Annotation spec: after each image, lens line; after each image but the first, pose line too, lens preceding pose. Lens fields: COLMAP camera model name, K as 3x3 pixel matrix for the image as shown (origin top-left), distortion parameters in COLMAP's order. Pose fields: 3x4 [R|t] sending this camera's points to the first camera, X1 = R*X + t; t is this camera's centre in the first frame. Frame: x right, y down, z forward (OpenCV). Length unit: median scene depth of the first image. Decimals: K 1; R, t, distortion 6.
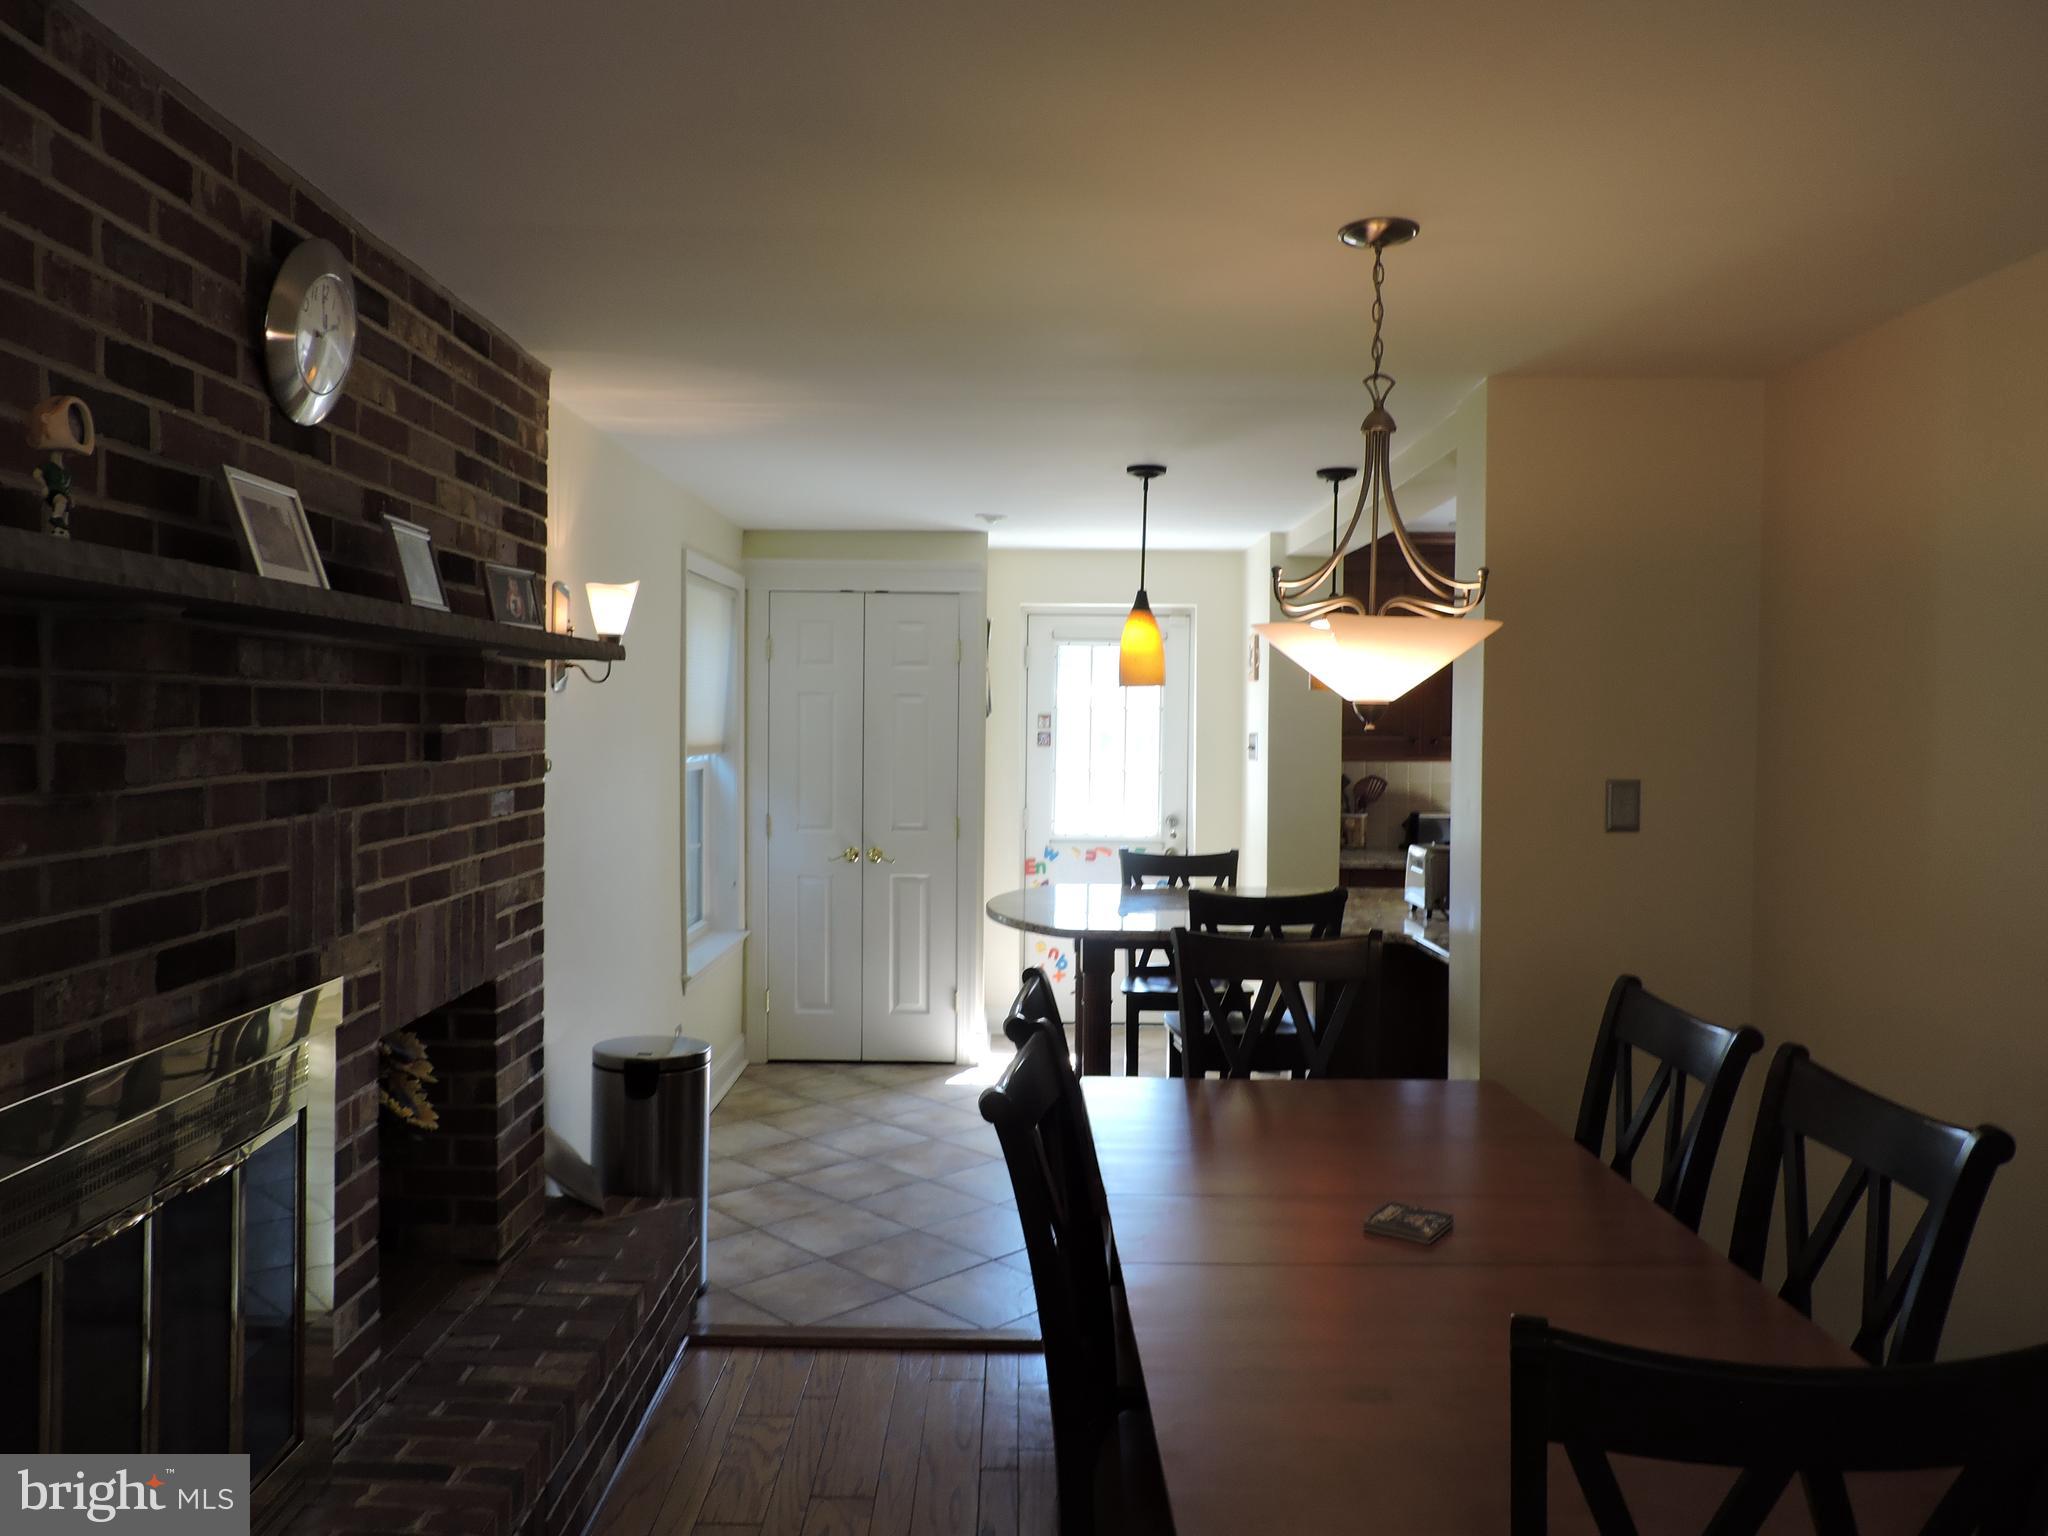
lens RADIAL K [[1452.9, 0, 1023.1], [0, 1452.9, 760.3], [0, 0, 1]] dist [-0.004776, -0.000661]
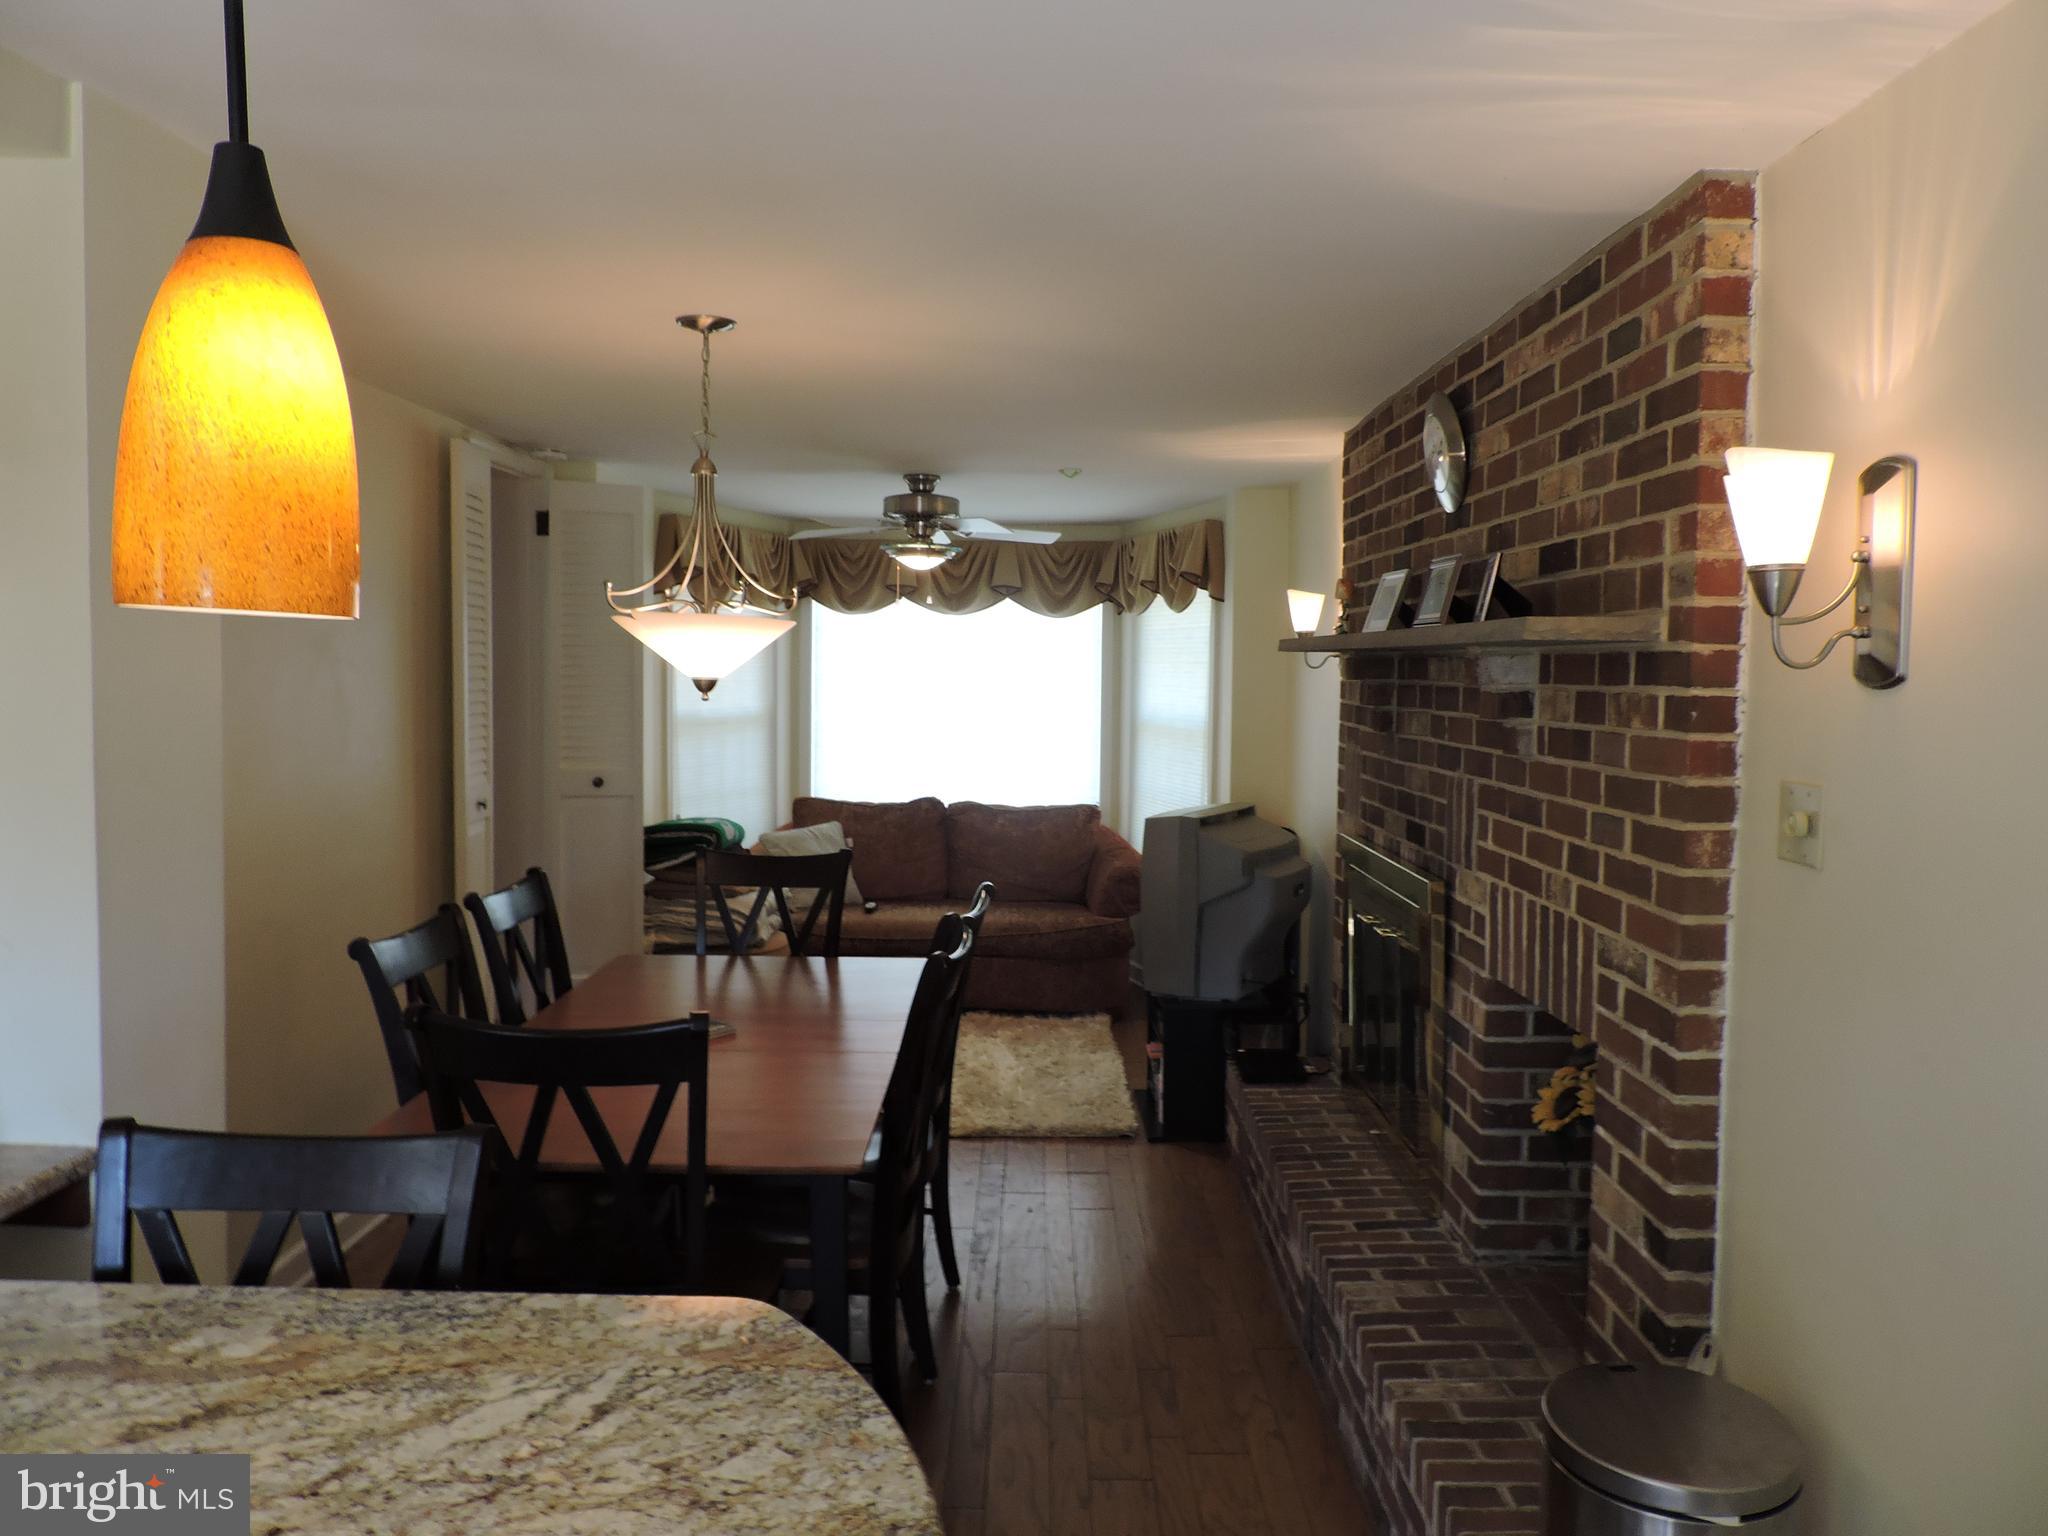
lens RADIAL K [[1452.9, 0, 1024.9], [0, 1452.9, 762.2], [0, 0, 1]] dist [-0.004776, -0.000661]
pose [[-0.999875, -0.006933, 0.014193, -0.075373], [-0.005923, 0.997529, 0.070005, -0.062872], [-0.014643, 0.069912, -0.997446, 2.153119]]
